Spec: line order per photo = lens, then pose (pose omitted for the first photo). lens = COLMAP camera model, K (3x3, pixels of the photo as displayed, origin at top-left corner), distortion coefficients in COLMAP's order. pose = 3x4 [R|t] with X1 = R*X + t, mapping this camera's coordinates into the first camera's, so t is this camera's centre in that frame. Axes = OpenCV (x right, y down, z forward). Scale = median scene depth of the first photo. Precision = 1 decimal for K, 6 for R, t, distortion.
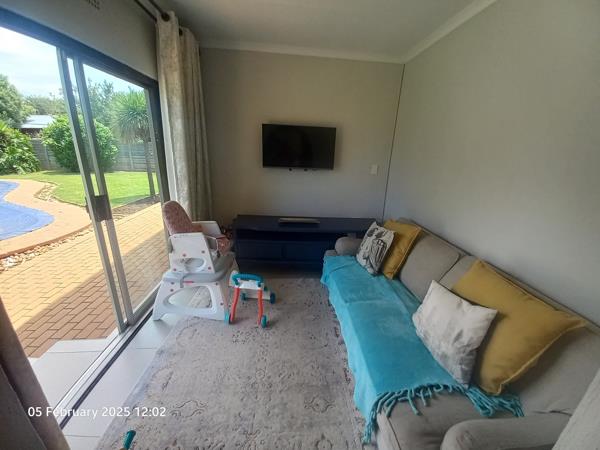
lens RADIAL K [[237.9, 0, 305.4], [0, 237.9, 222.7], [0, 0, 1]] dist [0.020806, -0.019515]
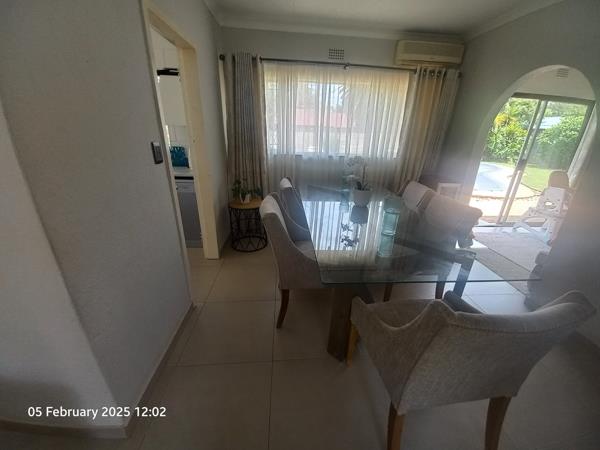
lens RADIAL K [[237.9, 0, 305.4], [0, 237.9, 222.7], [0, 0, 1]] dist [0.020806, -0.019515]
pose [[-0.006142, 0.329106, -0.944273, 0.179744], [-0.331801, 0.890123, 0.312392, 0.048973], [0.943329, 0.315229, 0.103731, -0.120153]]
